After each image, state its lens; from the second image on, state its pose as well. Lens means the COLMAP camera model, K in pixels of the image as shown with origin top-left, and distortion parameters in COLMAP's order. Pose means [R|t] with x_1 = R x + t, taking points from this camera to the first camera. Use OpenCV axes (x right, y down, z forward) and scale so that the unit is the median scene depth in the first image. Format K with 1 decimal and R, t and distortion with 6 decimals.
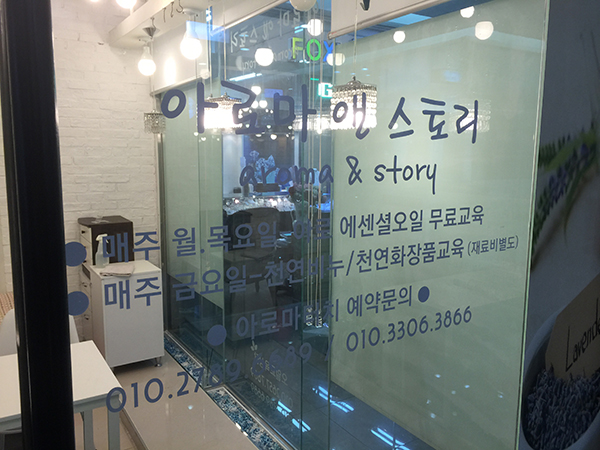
lens RADIAL K [[516.8, 0, 299.9], [0, 516.8, 224.4], [0, 0, 1]] dist [0.005425, -0.000145]
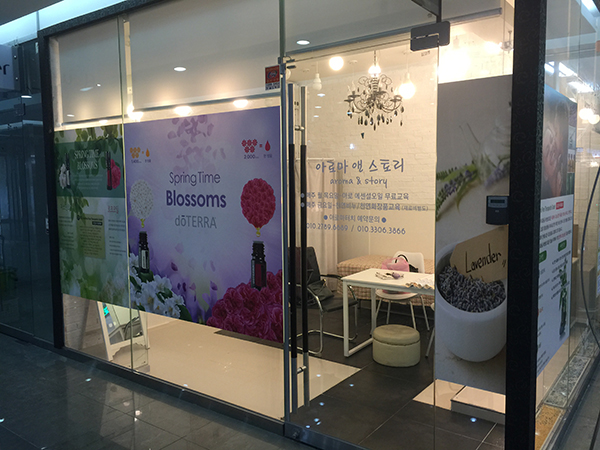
lens RADIAL K [[516.8, 0, 300.2], [0, 516.8, 224.9], [0, 0, 1]] dist [0.005425, -0.000145]
pose [[0.364237, 0.076243, -0.928180, 2.963171], [-0.117406, 0.992451, 0.035449, 0.112067], [0.923876, 0.096062, 0.370439, -0.639539]]
